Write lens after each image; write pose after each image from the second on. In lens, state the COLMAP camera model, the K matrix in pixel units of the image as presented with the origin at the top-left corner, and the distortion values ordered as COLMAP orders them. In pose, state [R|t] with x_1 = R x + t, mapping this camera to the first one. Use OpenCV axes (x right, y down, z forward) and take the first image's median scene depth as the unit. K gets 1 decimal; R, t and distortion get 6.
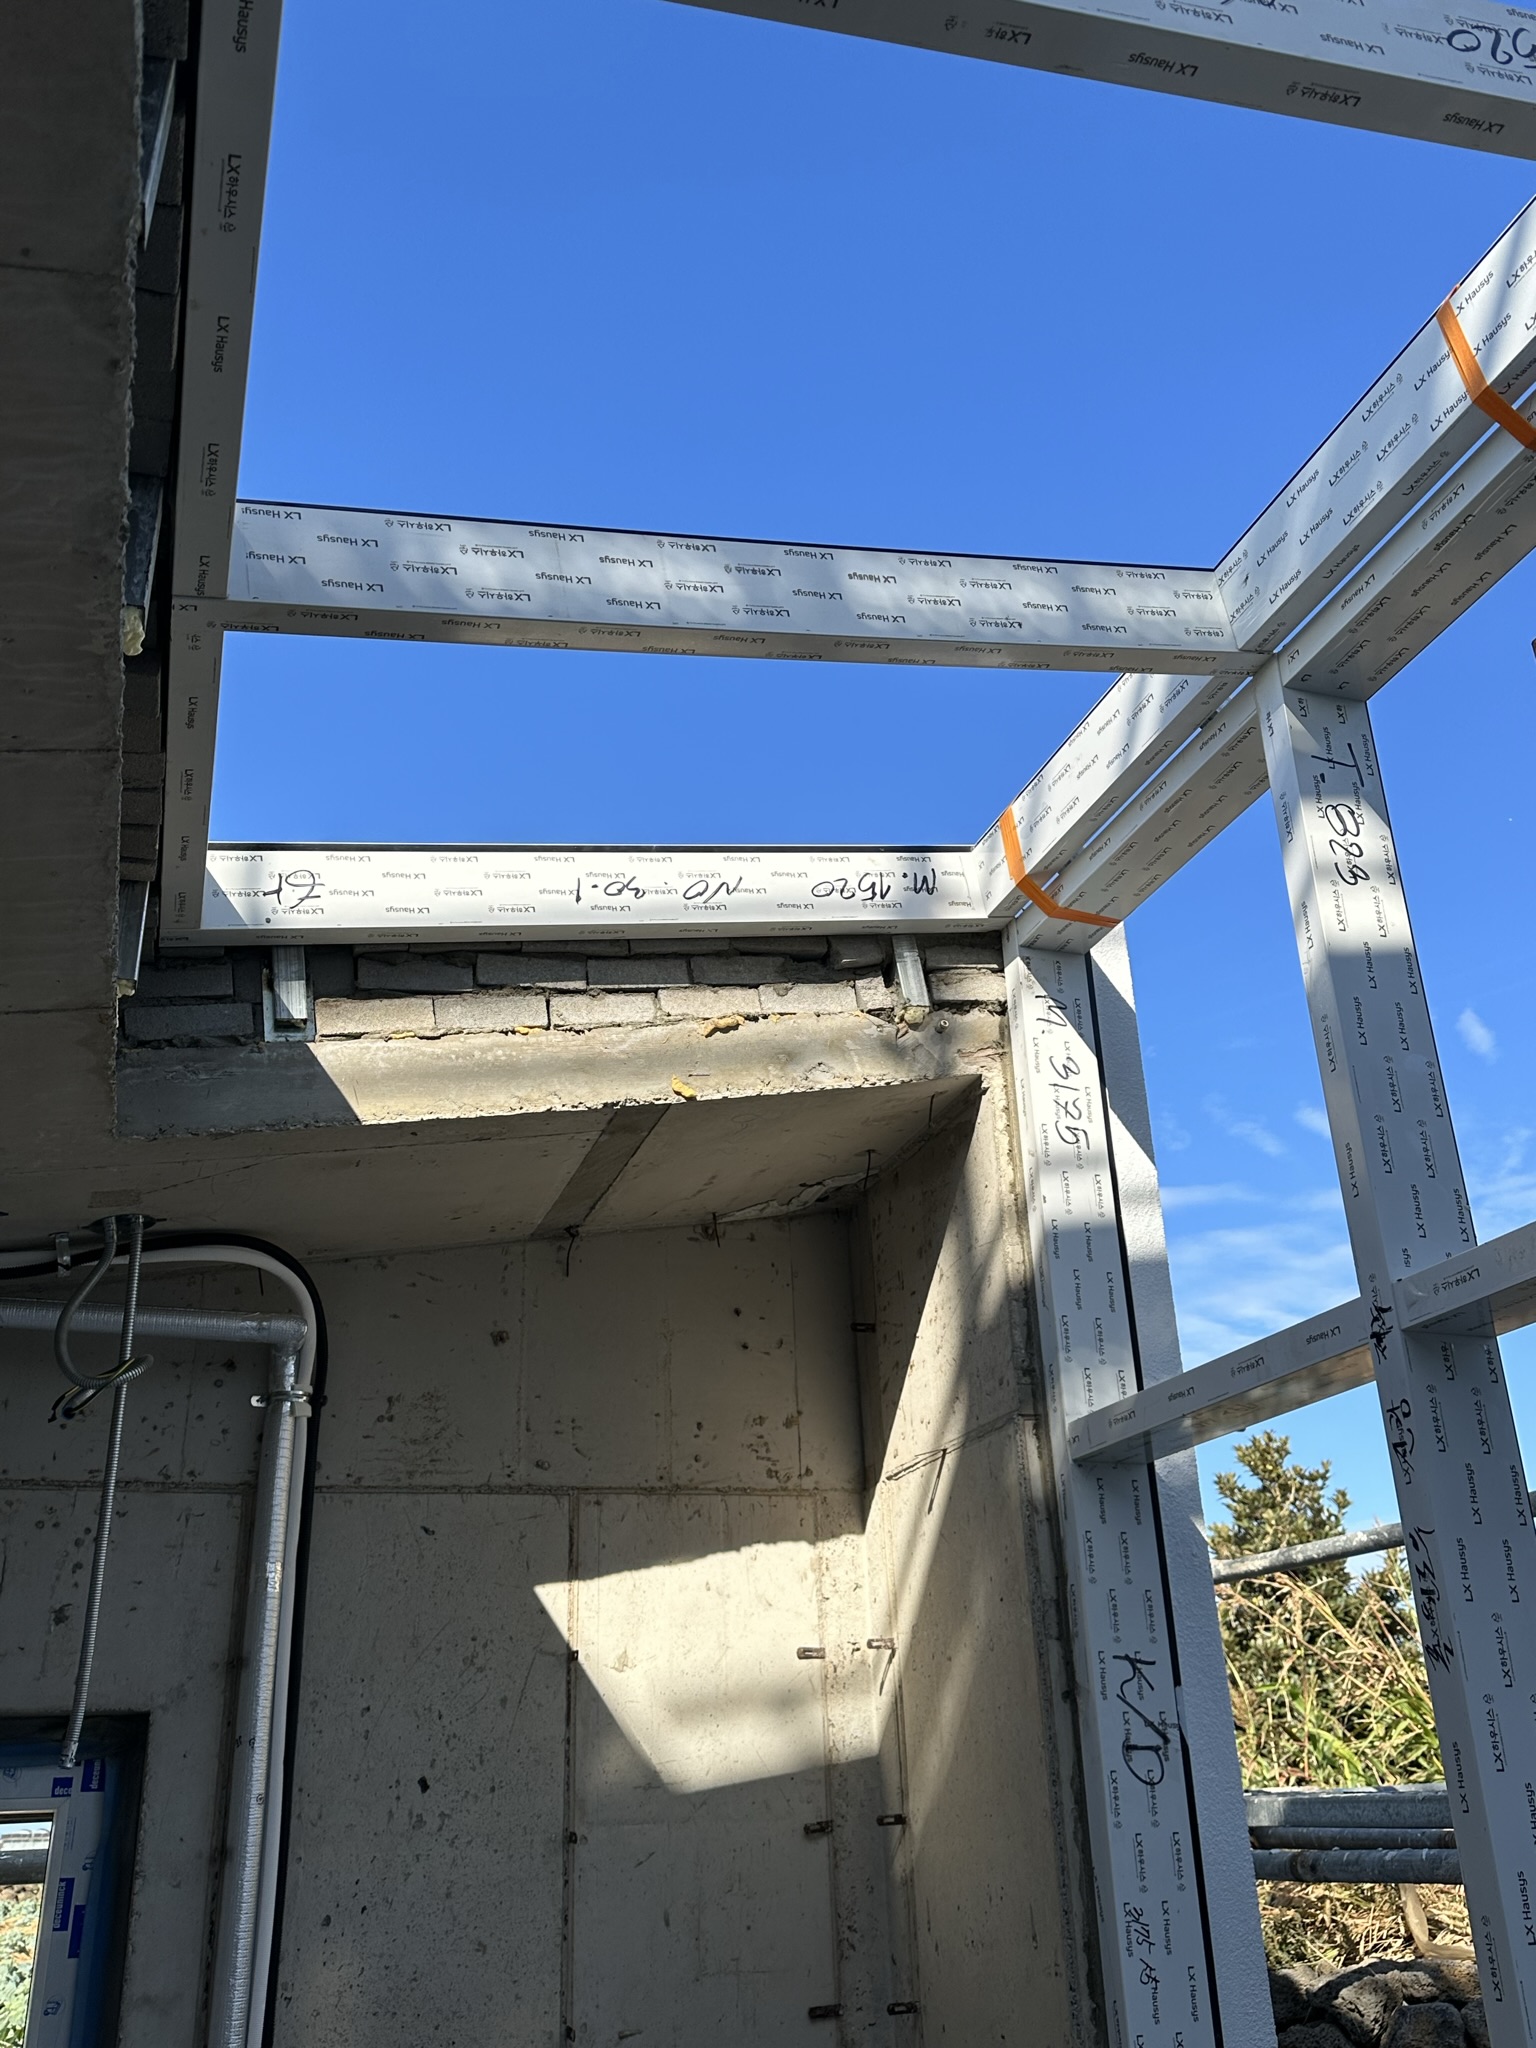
lens RADIAL K [[1758.7, 0, 779.3], [0, 1758.7, 1018.1], [0, 0, 1]] dist [0.186283, -0.339734]
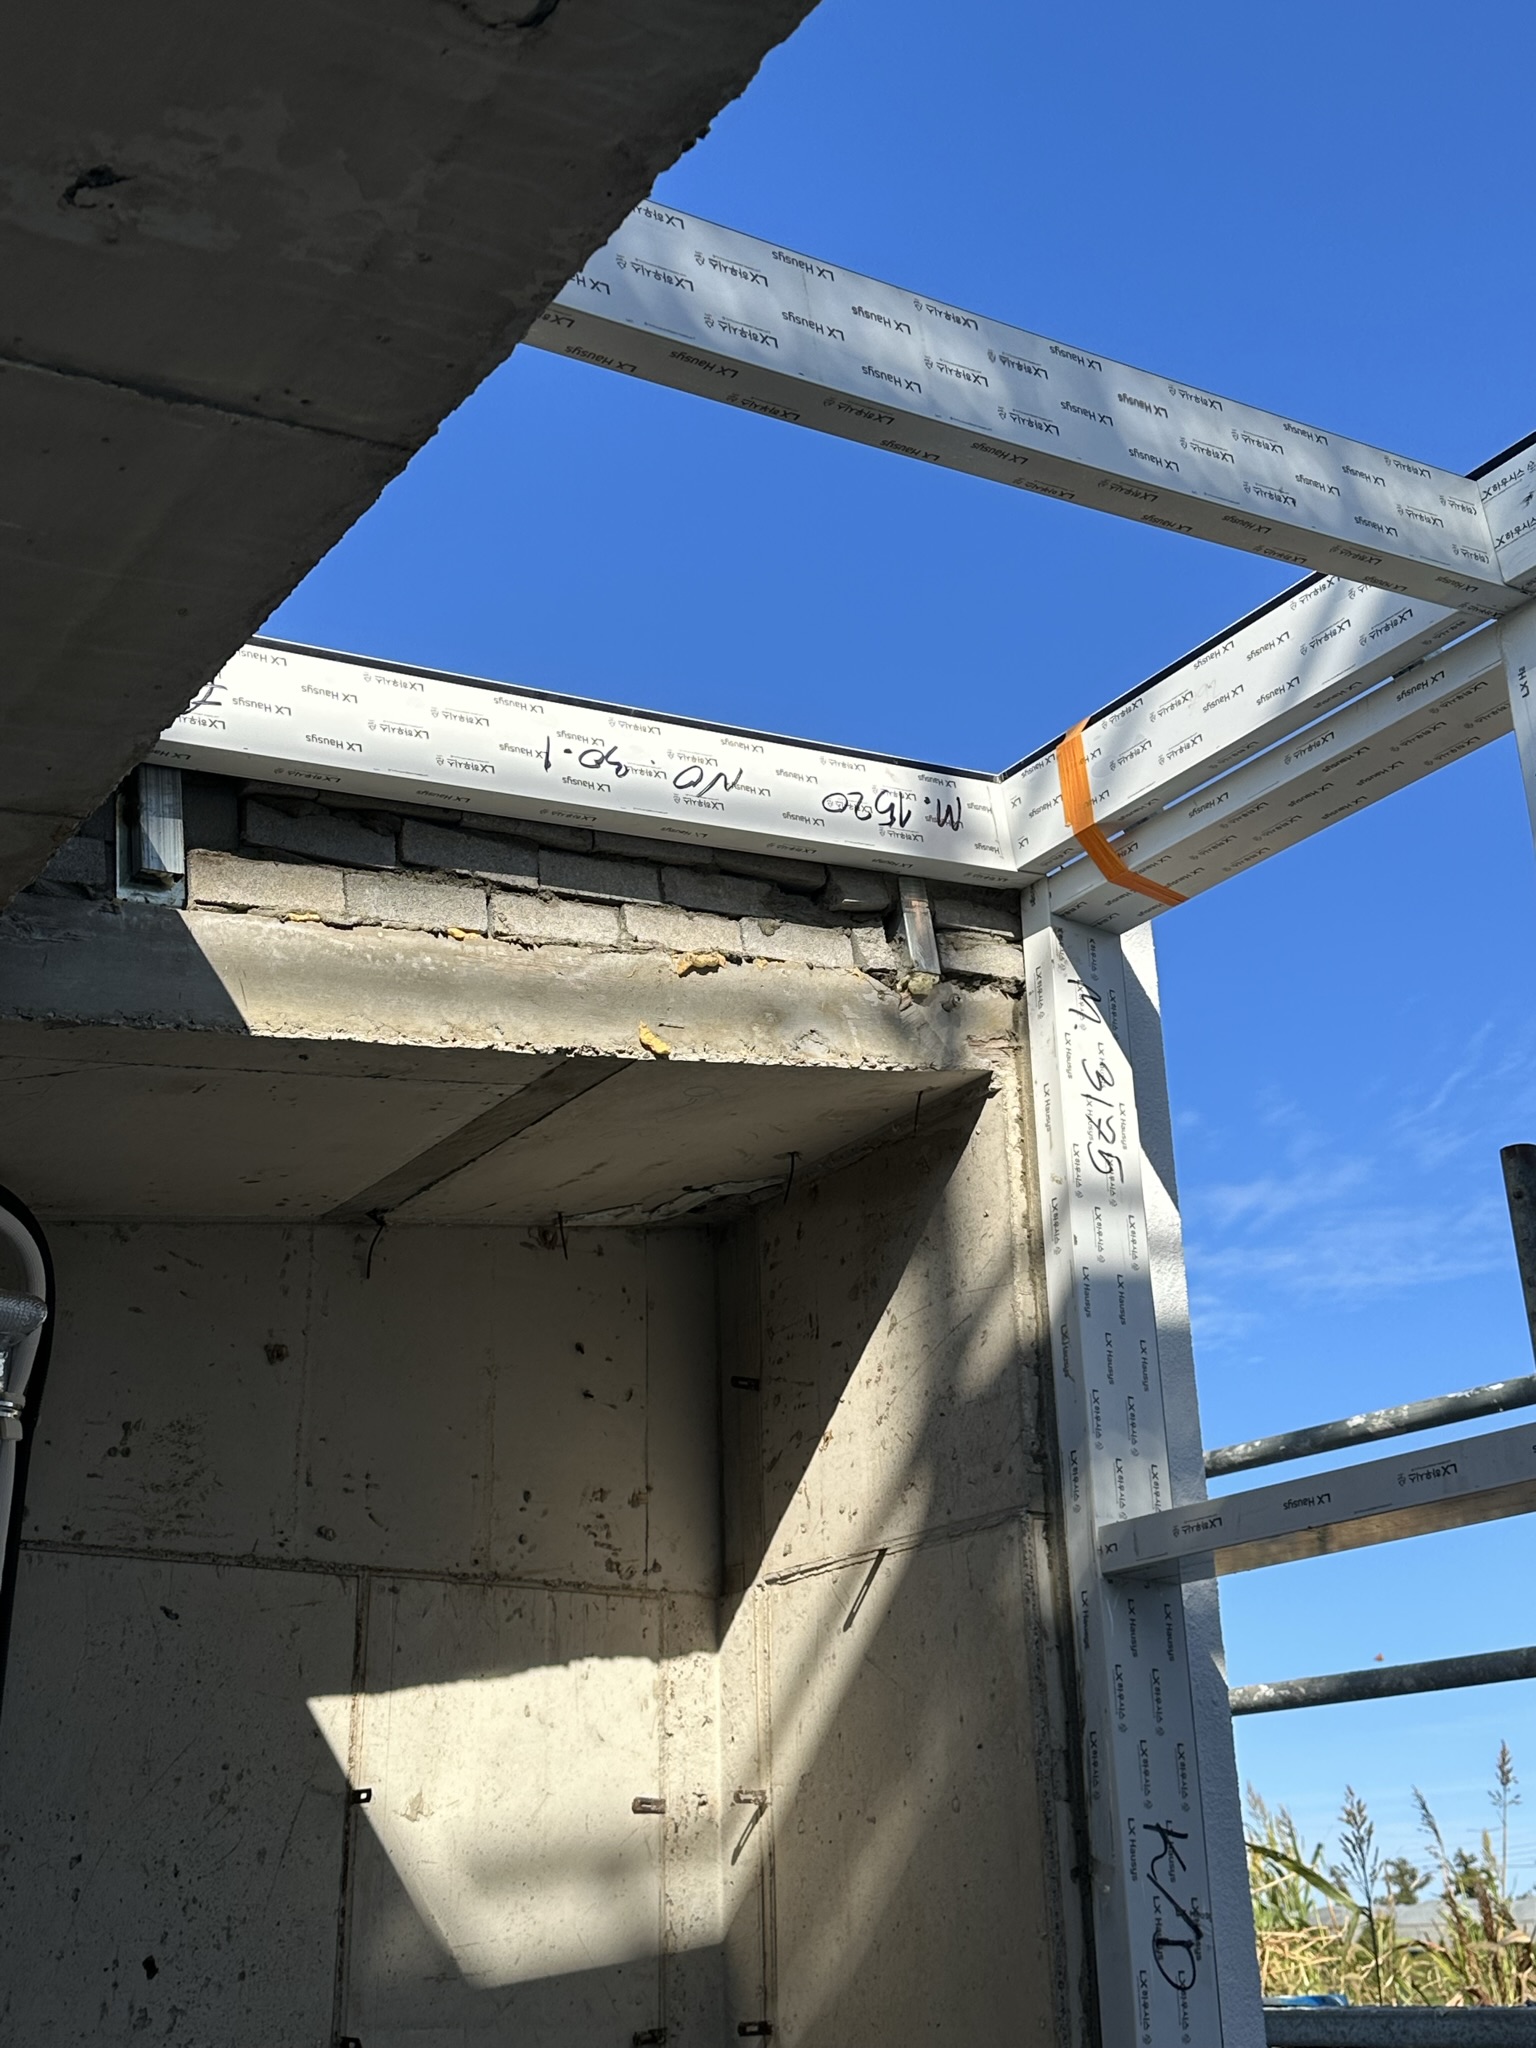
lens RADIAL K [[2279.4, 0, 768.0], [0, 2279.4, 1024.0], [0, 0, 1]] dist [0.182713, -0.334475]
pose [[0.959669, 0.126701, 0.250962, -0.237101], [-0.129215, 0.991595, -0.006505, 0.031134], [-0.249677, -0.026186, 0.967975, 0.058039]]
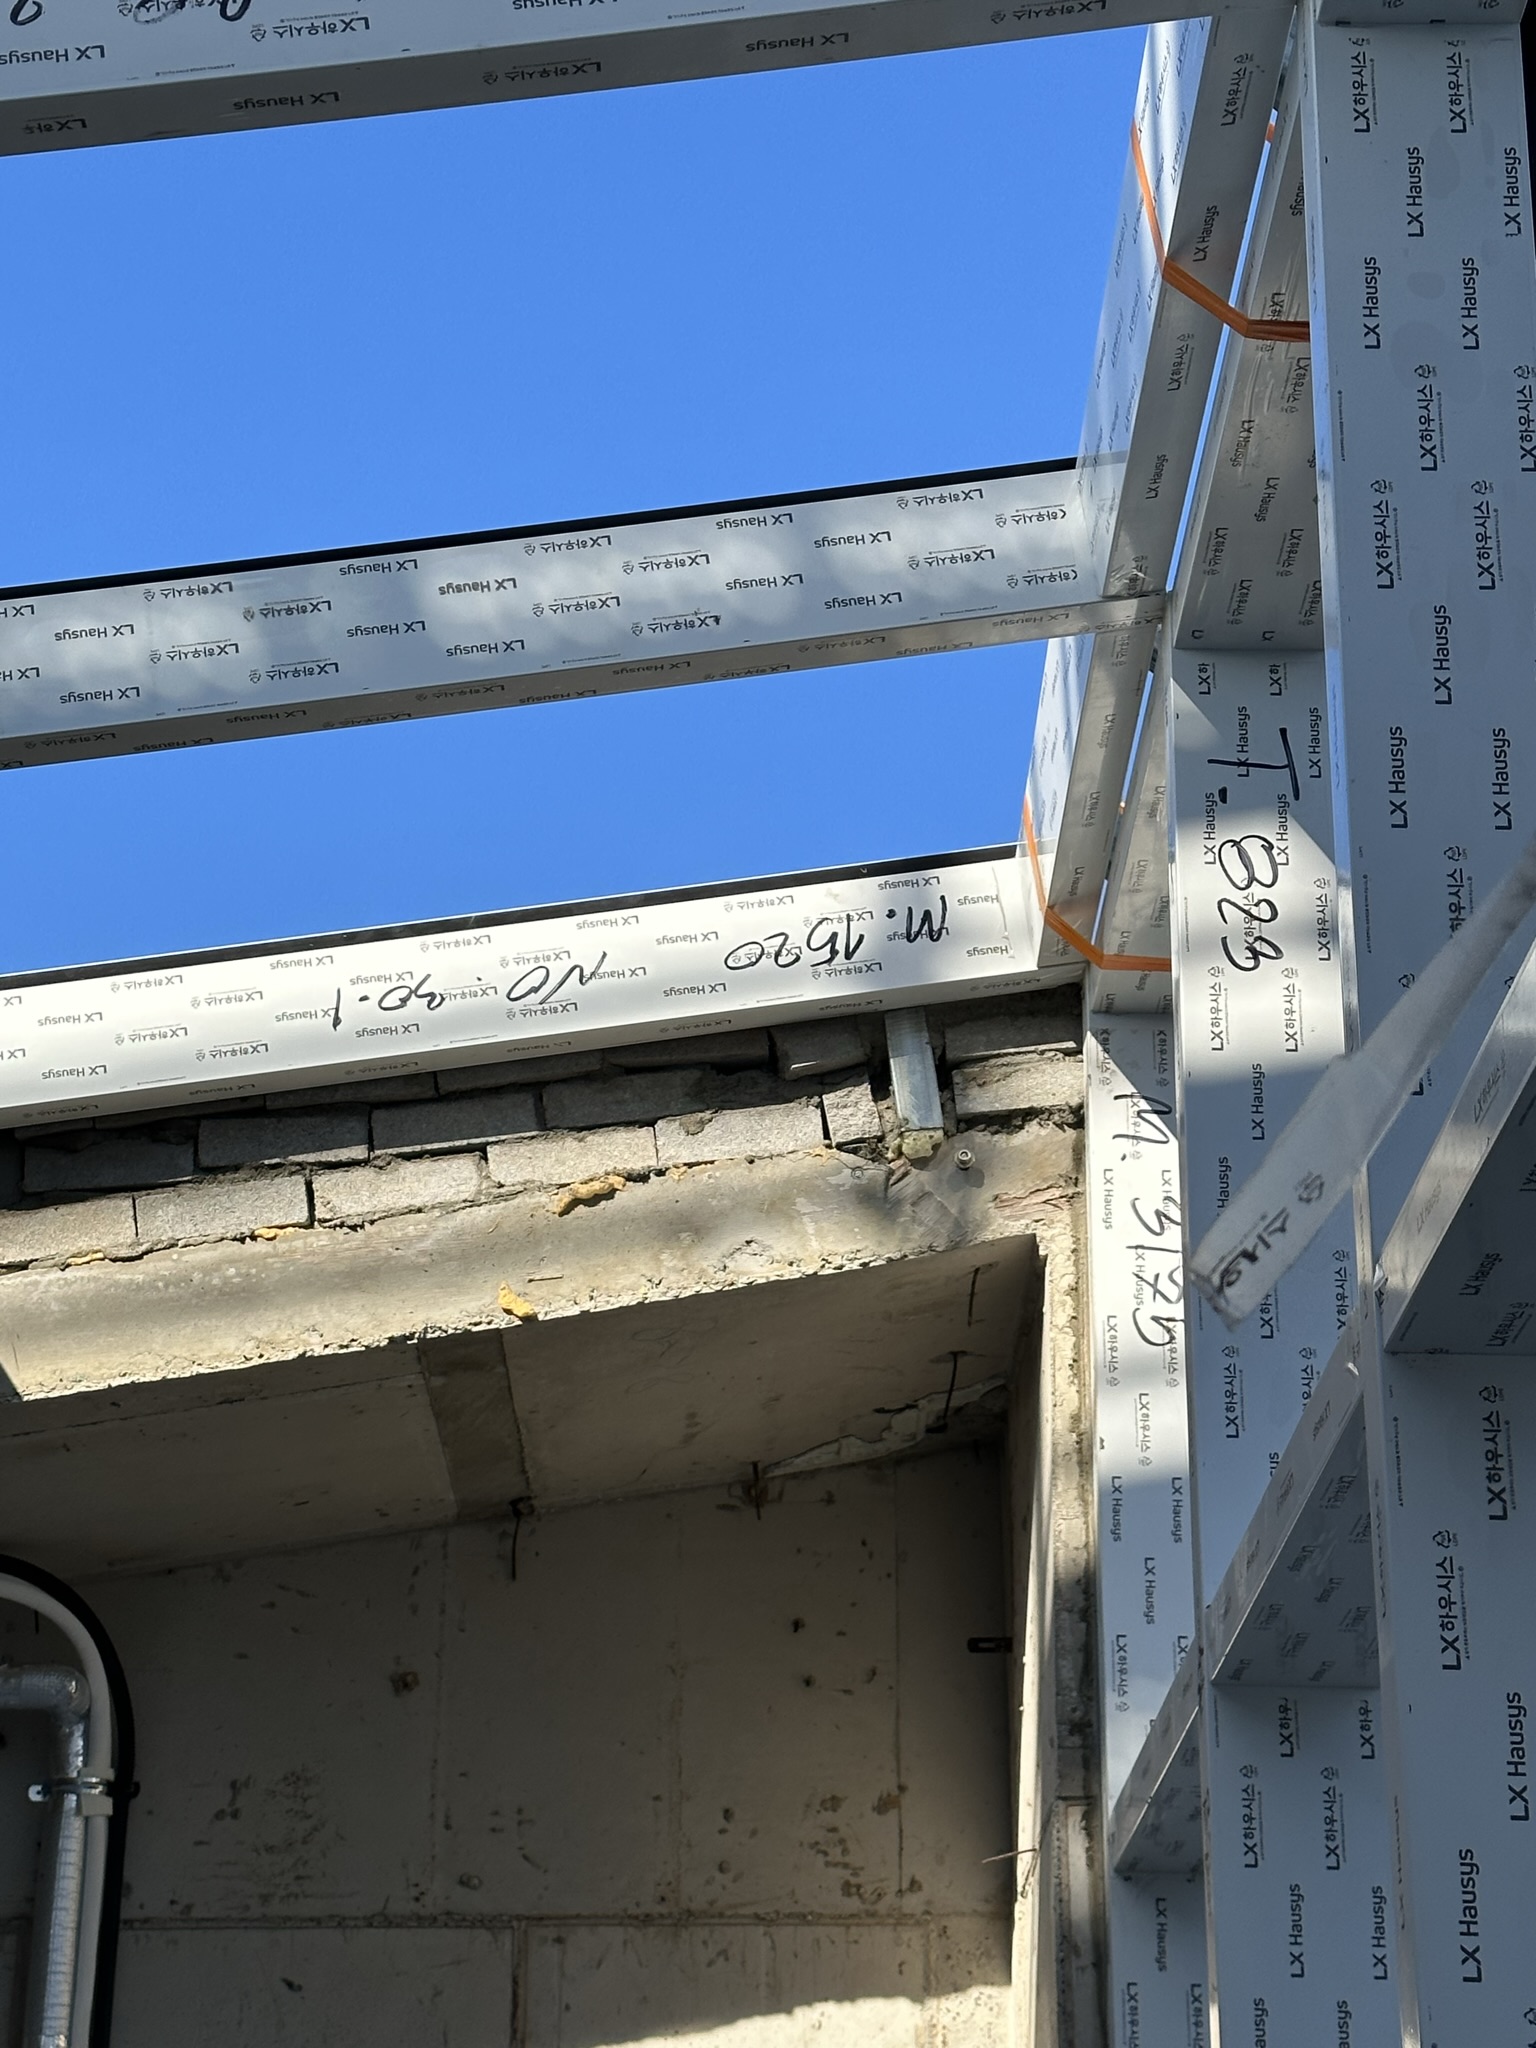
lens RADIAL K [[3722.1, 0, 768.0], [0, 3722.1, 1024.0], [0, 0, 1]] dist [0.143465, -0.069825]
pose [[0.947297, -0.084786, -0.308934, 0.434782], [0.096494, 0.995073, 0.022791, -0.078564], [0.305479, -0.051400, 0.950811, -0.238834]]
